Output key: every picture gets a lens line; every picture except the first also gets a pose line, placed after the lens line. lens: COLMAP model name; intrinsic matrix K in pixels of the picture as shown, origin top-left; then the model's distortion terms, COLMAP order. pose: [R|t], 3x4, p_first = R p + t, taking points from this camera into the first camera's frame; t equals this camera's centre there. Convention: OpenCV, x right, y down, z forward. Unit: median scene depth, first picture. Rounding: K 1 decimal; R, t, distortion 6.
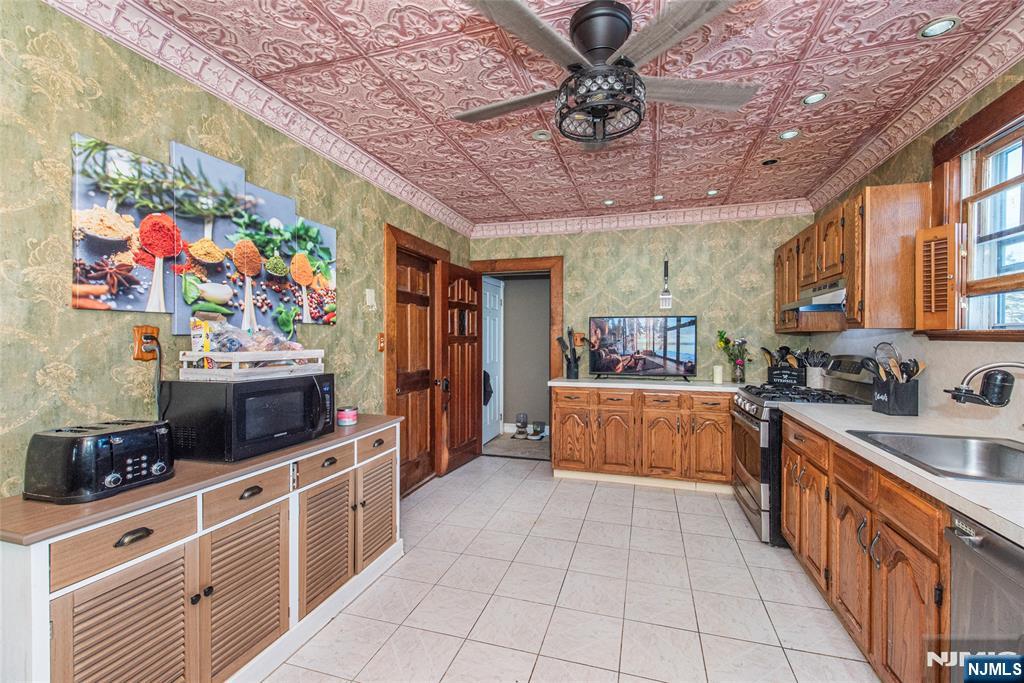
lens RADIAL K [[407.1, 0, 511.7], [0, 407.1, 339.4], [0, 0, 1]] dist [0.002234, -0.001028]
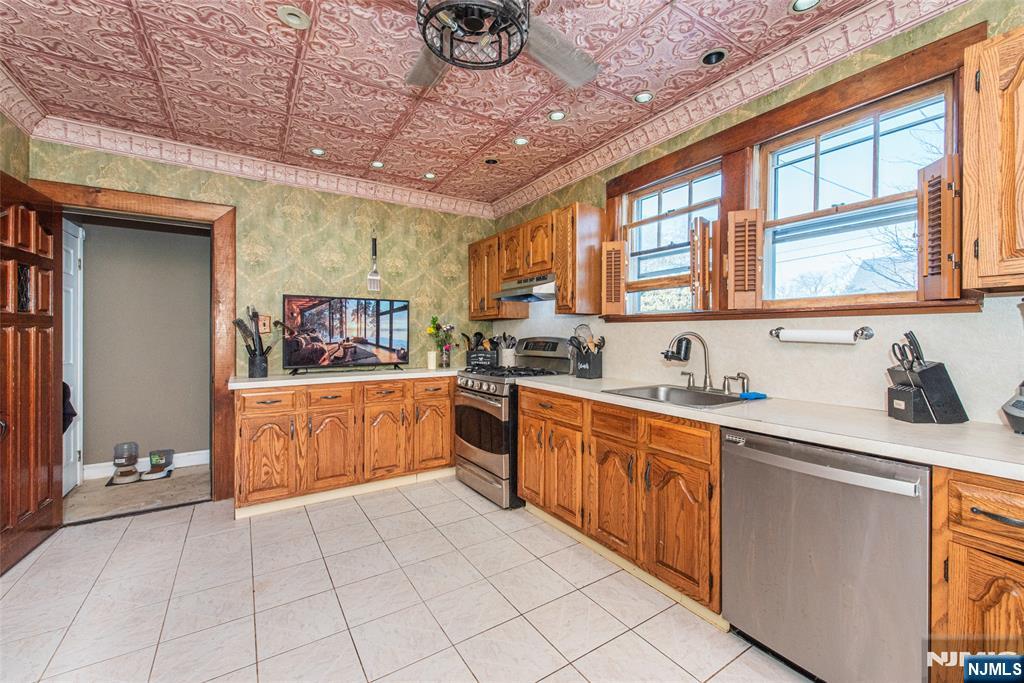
lens RADIAL K [[427.6, 0, 509.4], [0, 427.6, 334.5], [0, 0, 1]] dist [0.006566, -0.002195]
pose [[0.640366, -0.000529, 0.768070, -0.172303], [0.002173, 0.999997, -0.001123, 0.024400], [-0.768067, 0.002388, 0.640365, 0.180952]]
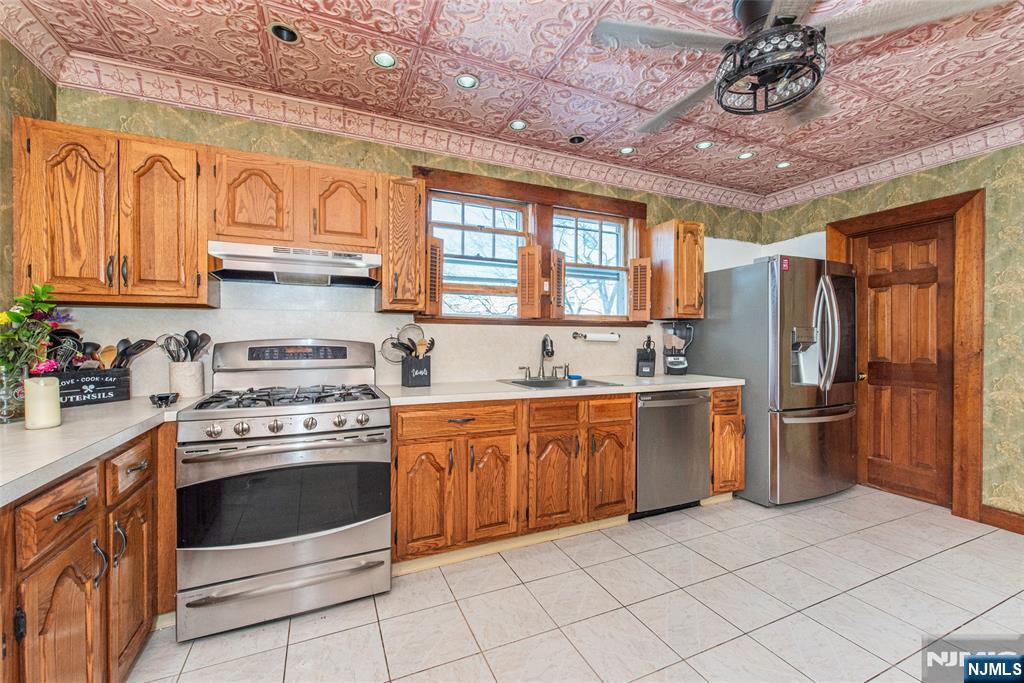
lens RADIAL K [[407.1, 0, 503.0], [0, 407.1, 341.8], [0, 0, 1]] dist [0.002234, -0.001028]
pose [[-0.661708, -0.006084, 0.749737, -0.048691], [0.000851, 0.999960, 0.008866, 0.027879], [-0.749761, 0.006505, -0.661677, 0.923126]]
